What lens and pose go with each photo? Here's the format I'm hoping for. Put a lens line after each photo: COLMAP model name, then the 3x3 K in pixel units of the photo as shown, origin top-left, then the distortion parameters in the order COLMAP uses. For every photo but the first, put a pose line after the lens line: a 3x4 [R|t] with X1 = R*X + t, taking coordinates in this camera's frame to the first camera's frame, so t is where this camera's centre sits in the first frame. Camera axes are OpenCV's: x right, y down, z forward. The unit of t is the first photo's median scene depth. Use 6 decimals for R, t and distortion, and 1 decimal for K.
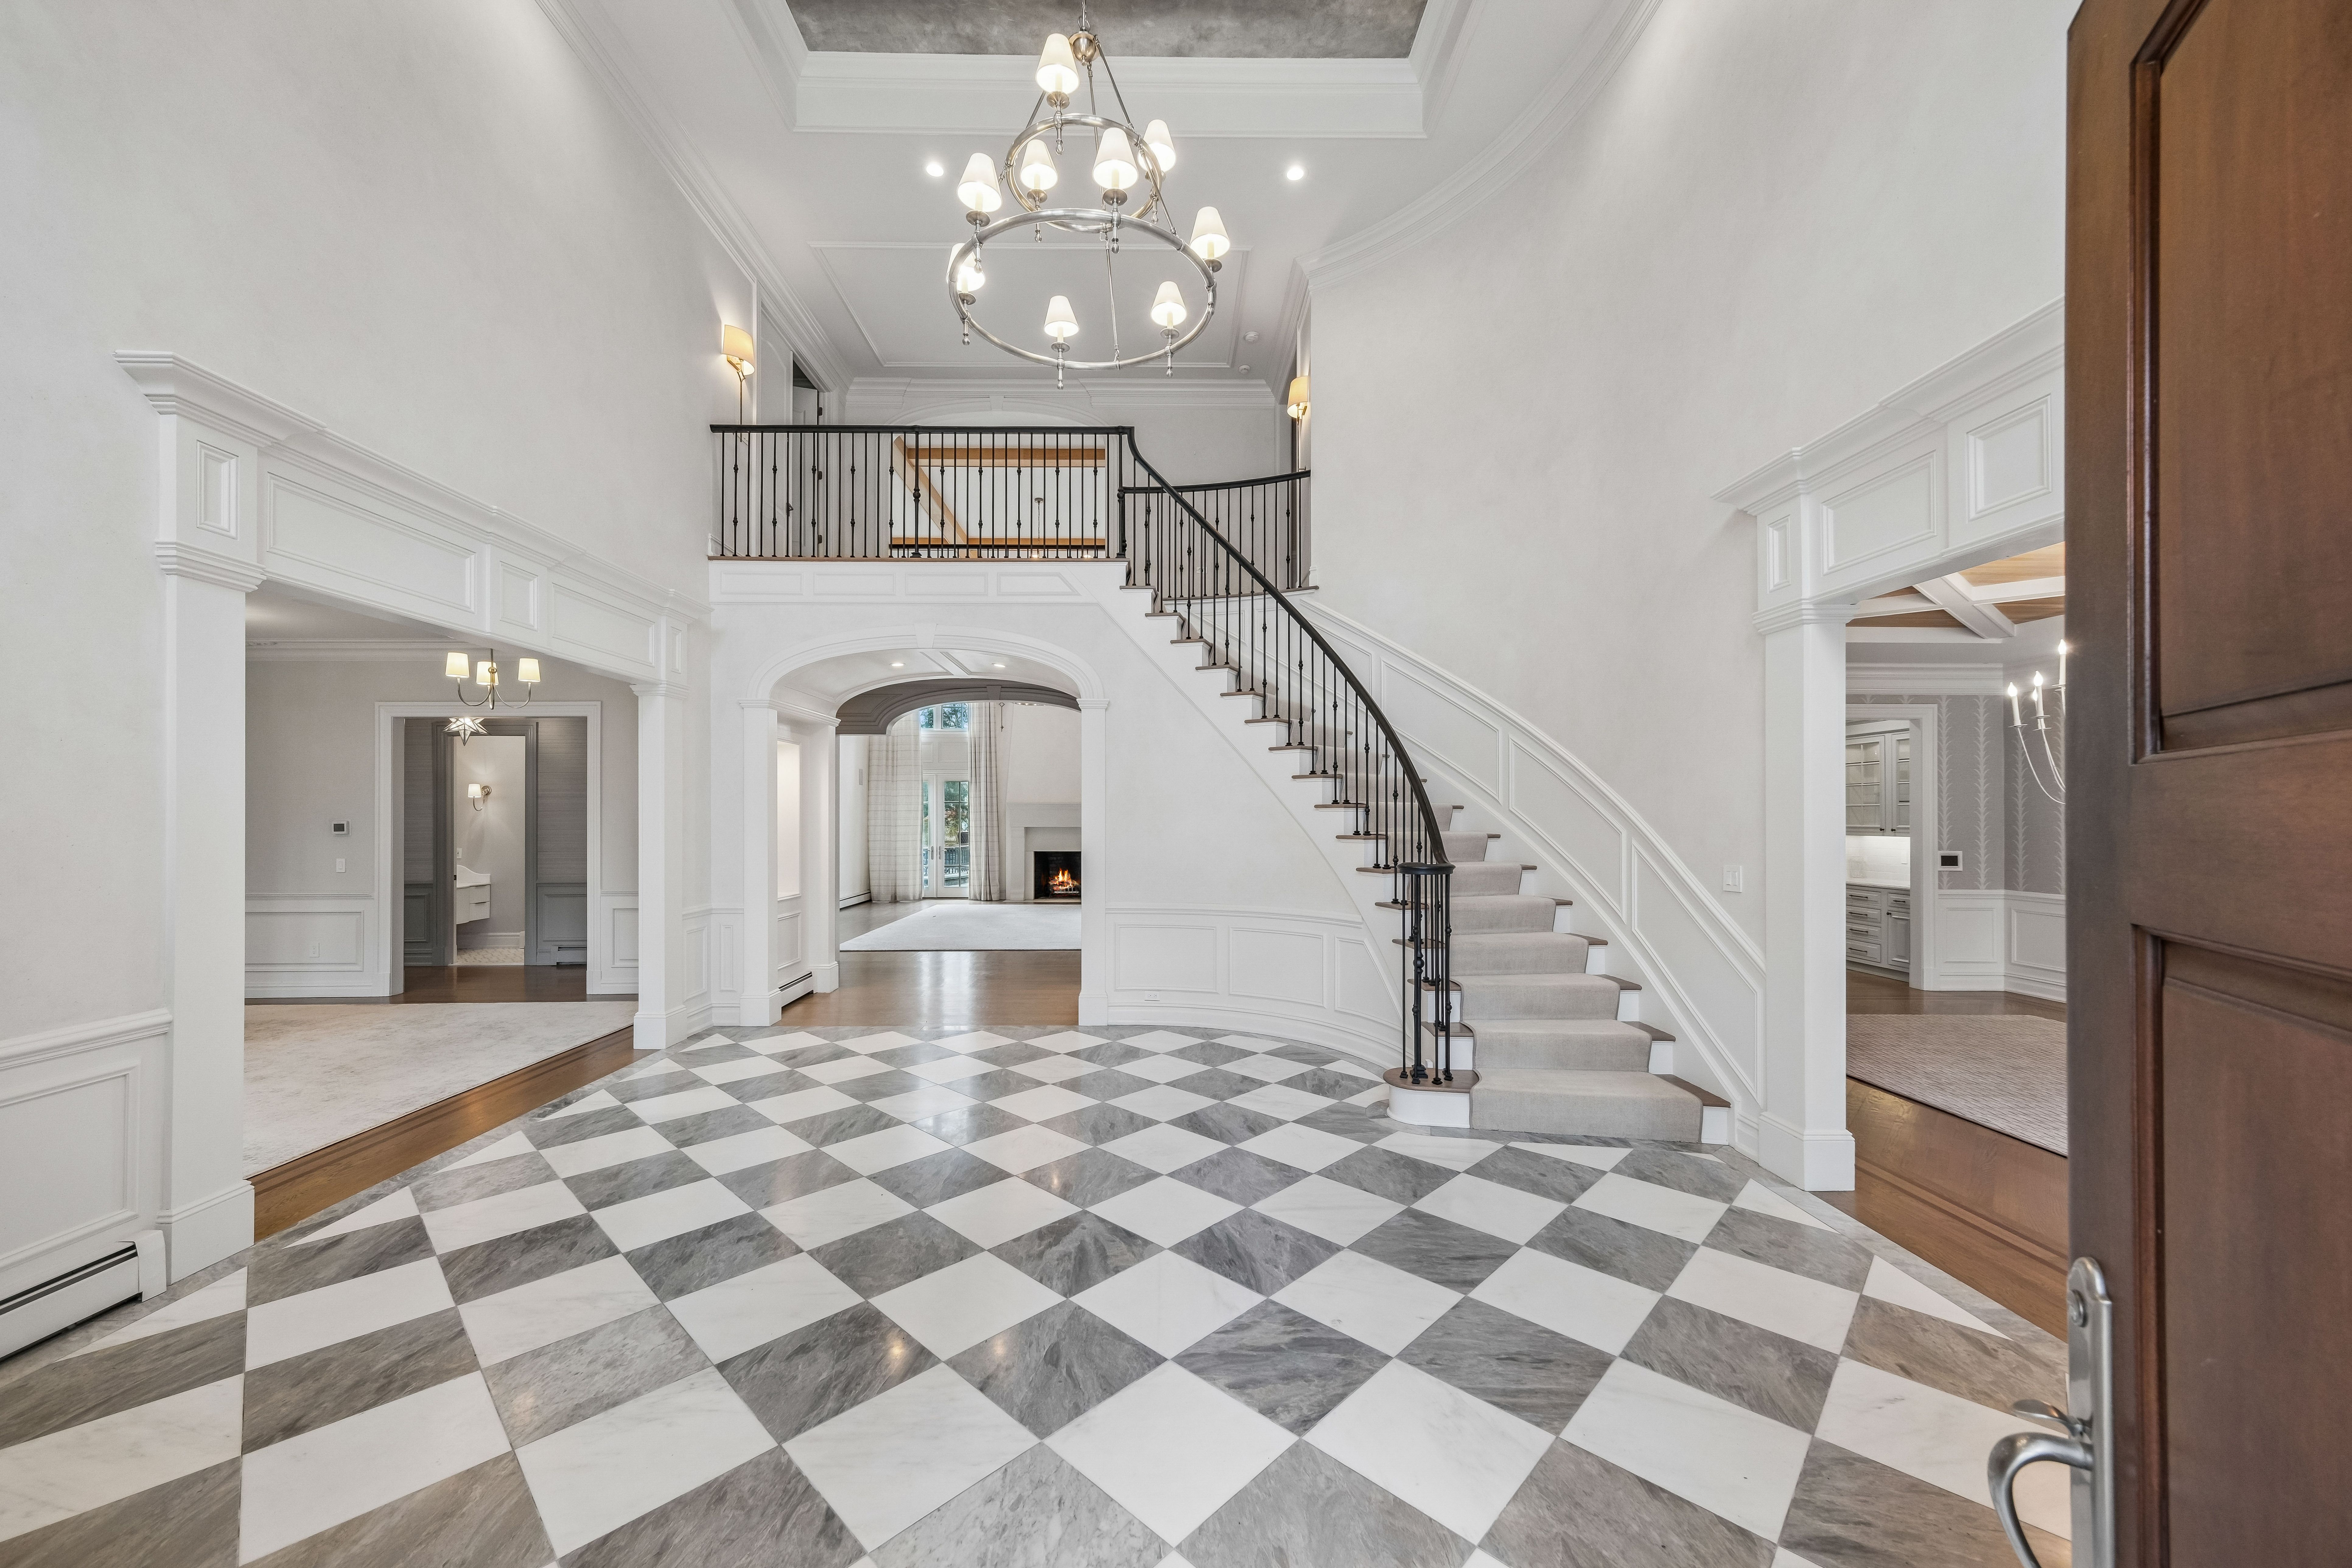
lens RADIAL K [[871.8, 0, 1166.3], [0, 871.8, 808.8], [0, 0, 1]] dist [0.002625, 0.001136]
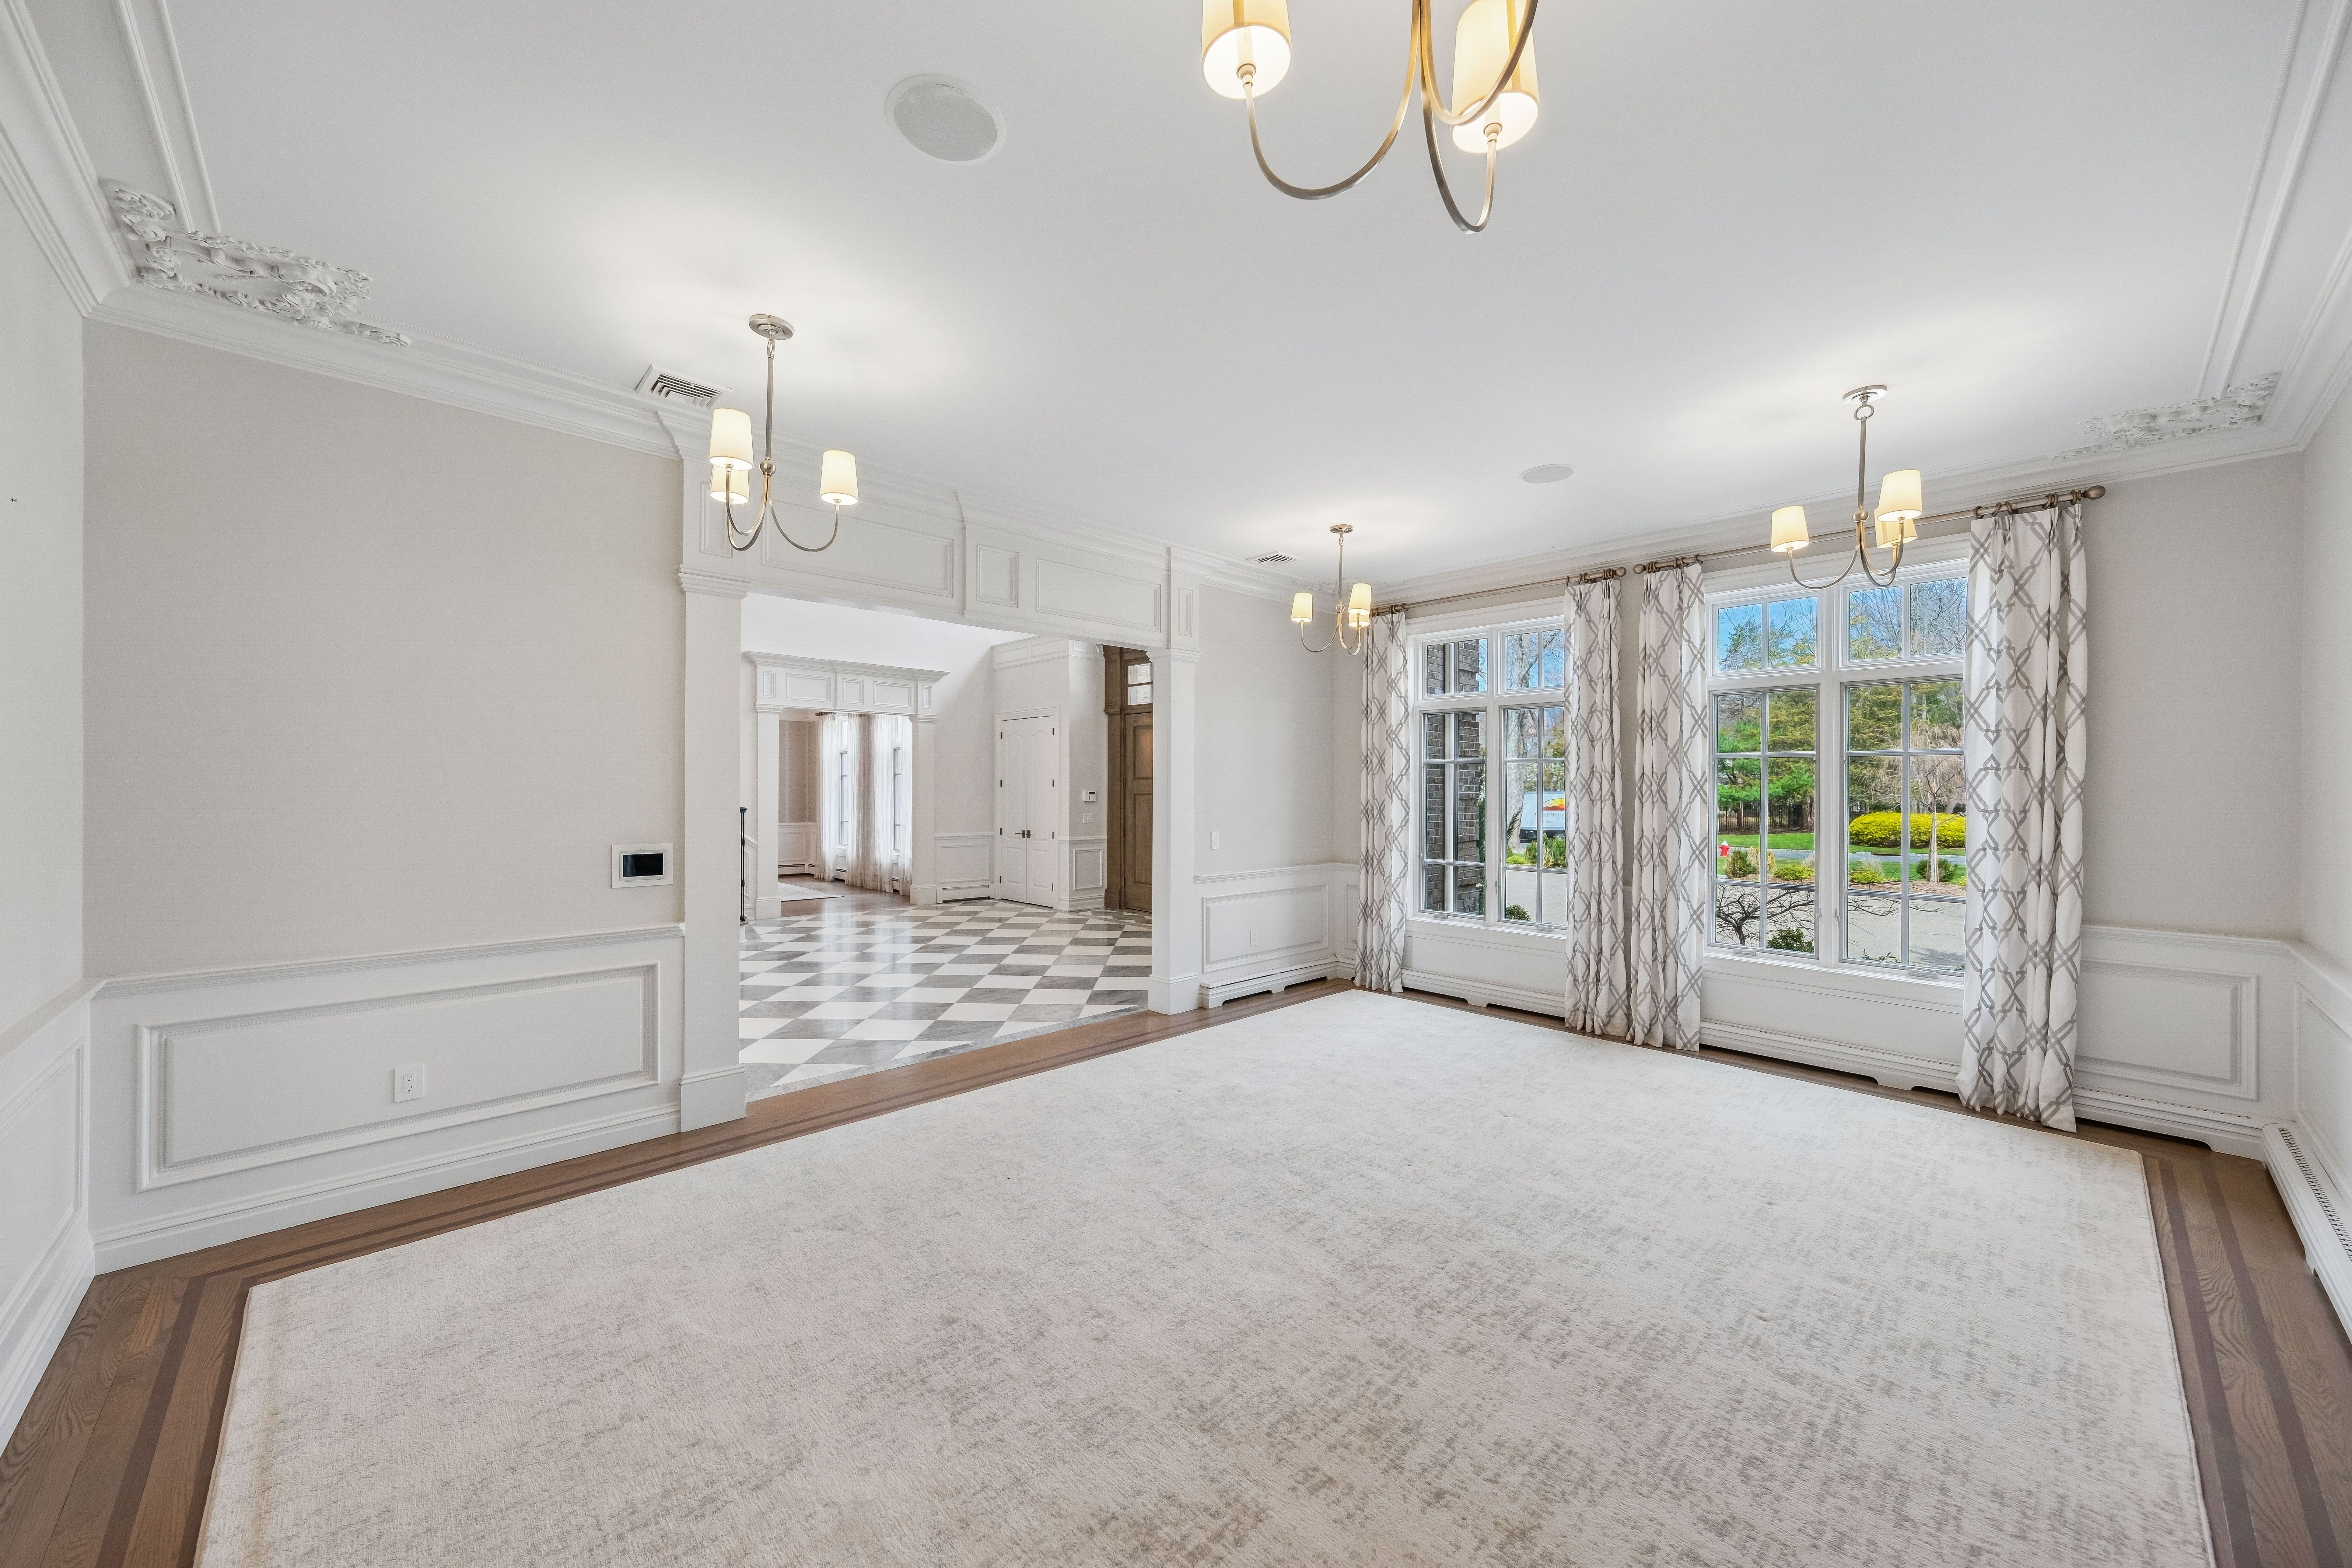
lens RADIAL K [[871.8, 0, 1171.4], [0, 871.8, 801.4], [0, 0, 1]] dist [0.002625, 0.001136]
pose [[-0.672532, -0.015845, 0.739898, -2.367921], [-0.012081, 0.999873, 0.010431, 0.024097], [-0.739969, -0.001924, -0.672638, 2.140279]]
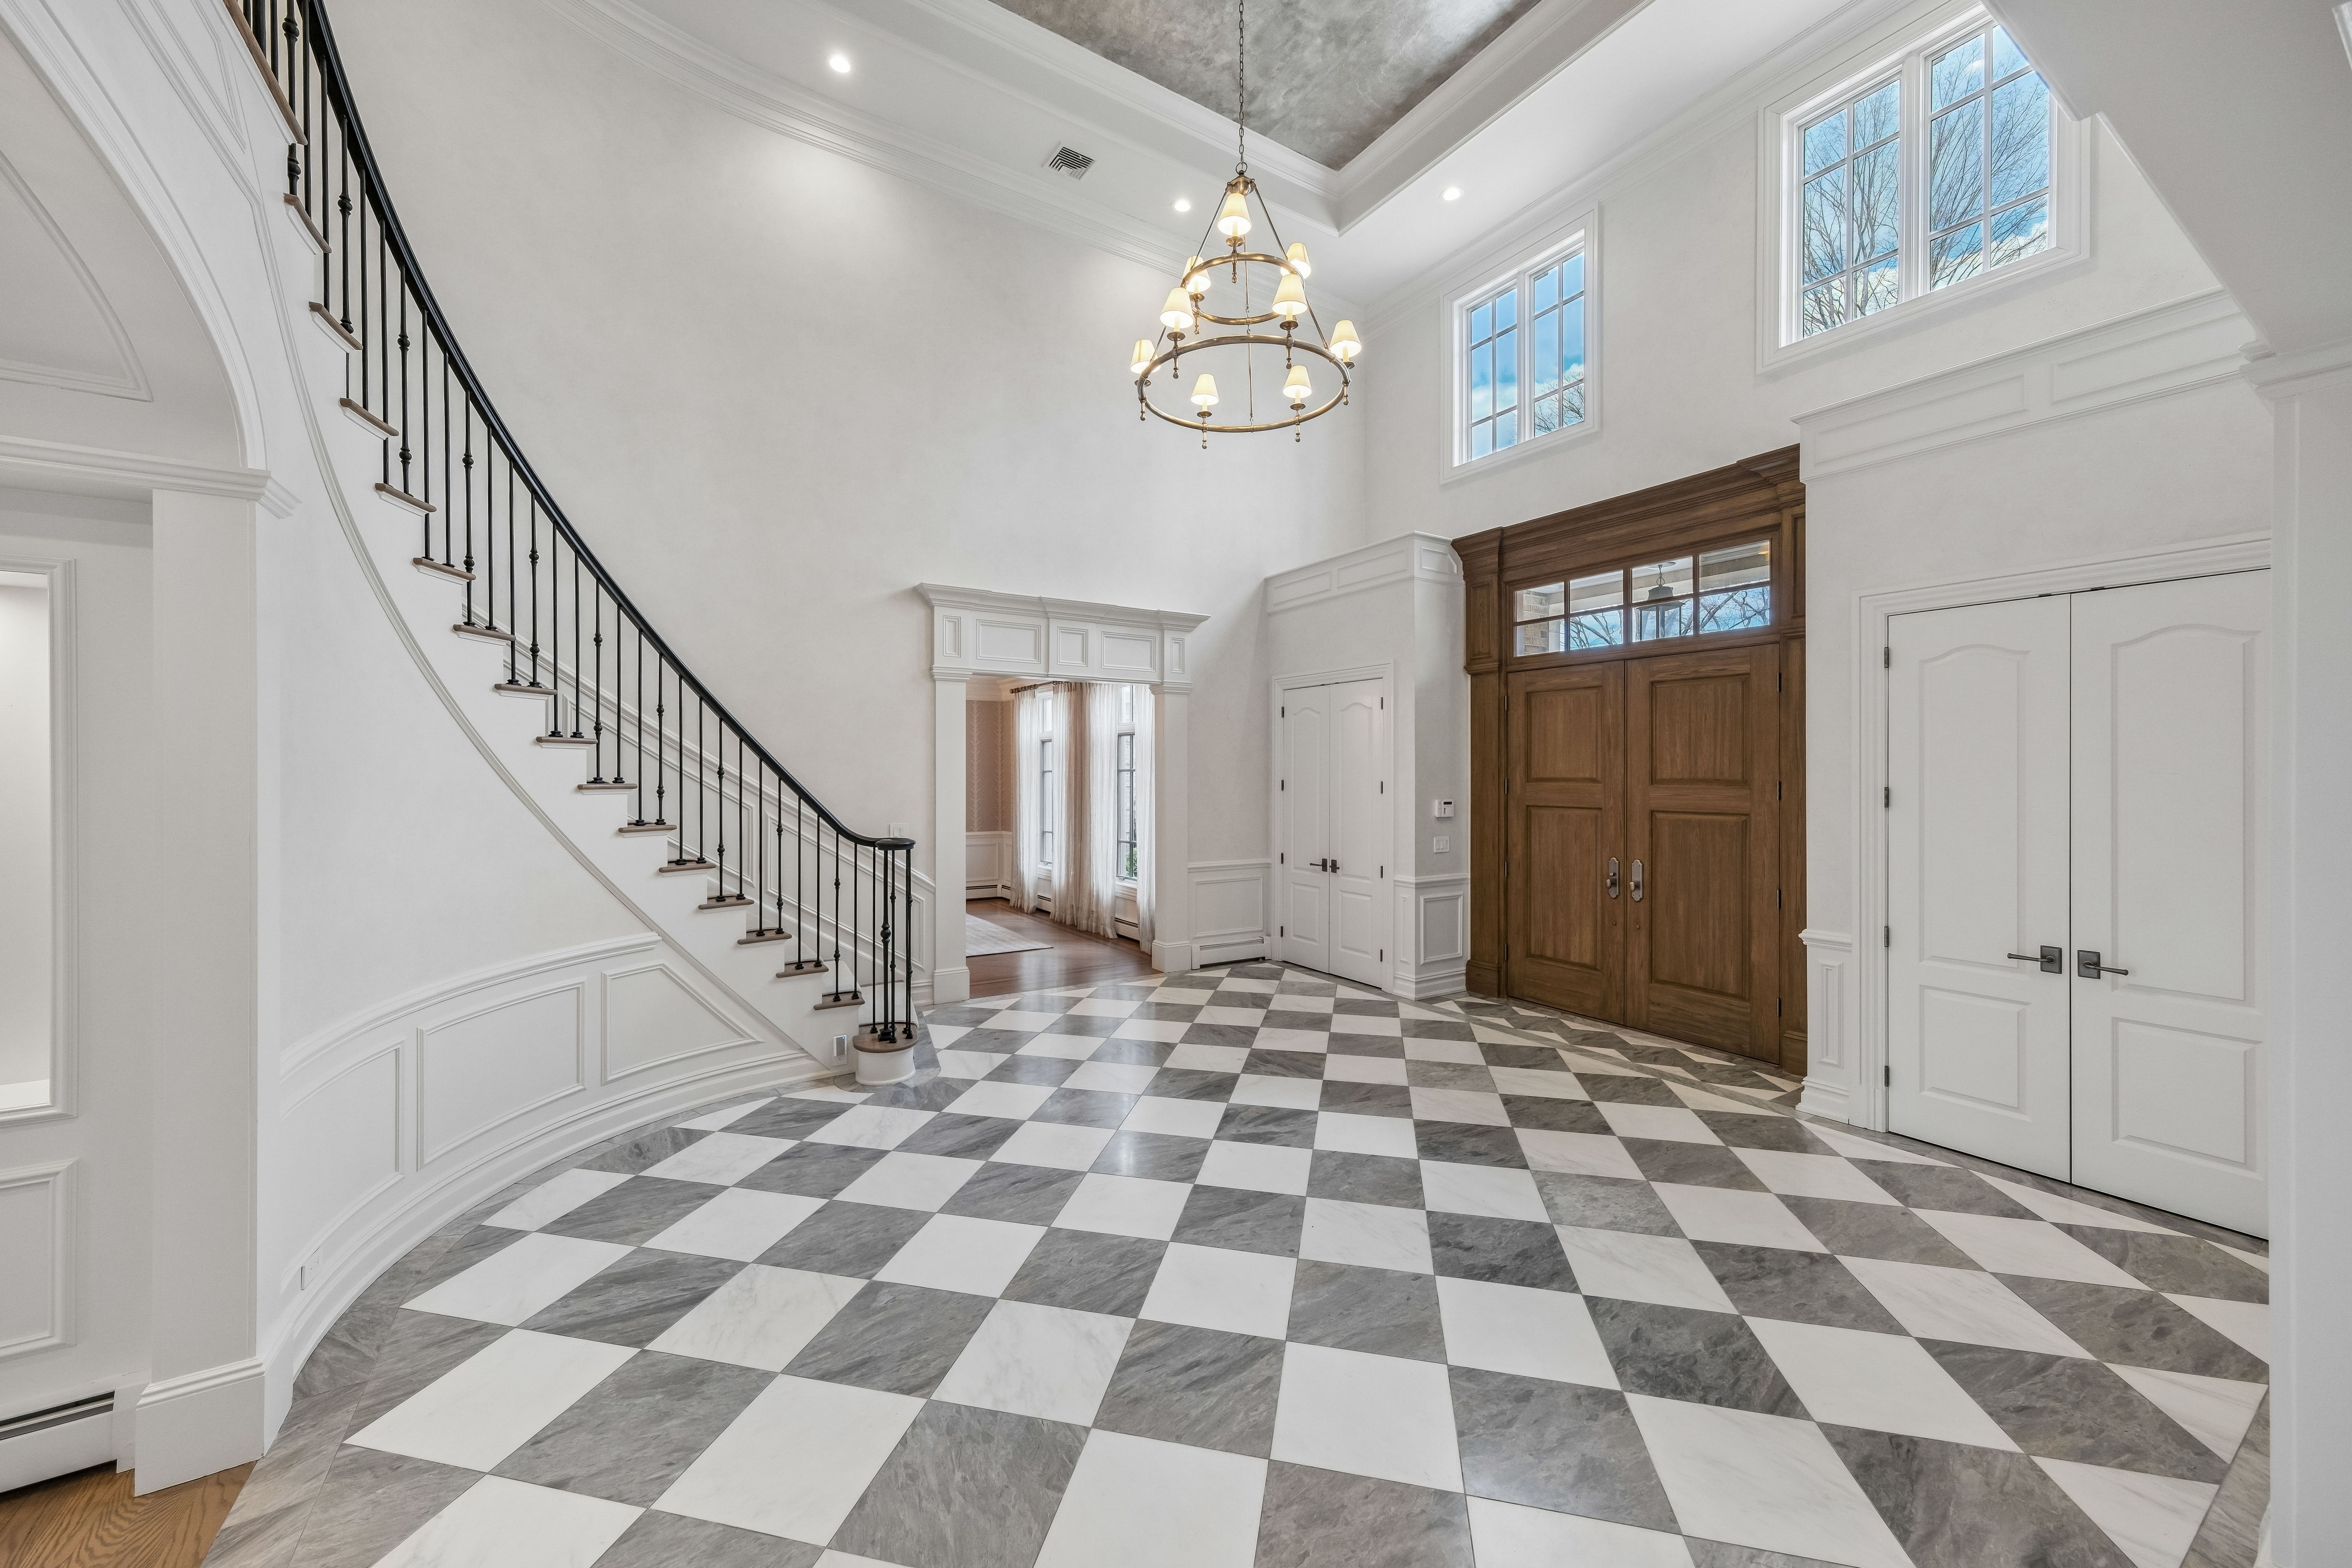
lens RADIAL K [[871.8, 0, 1179.0], [0, 871.8, 774.5], [0, 0, 1]] dist [0.002625, 0.001136]
pose [[-0.524258, -0.004450, 0.851548, -1.099768], [-0.010813, 0.999941, -0.001432, -0.025861], [-0.851491, -0.009958, -0.524275, 1.719143]]
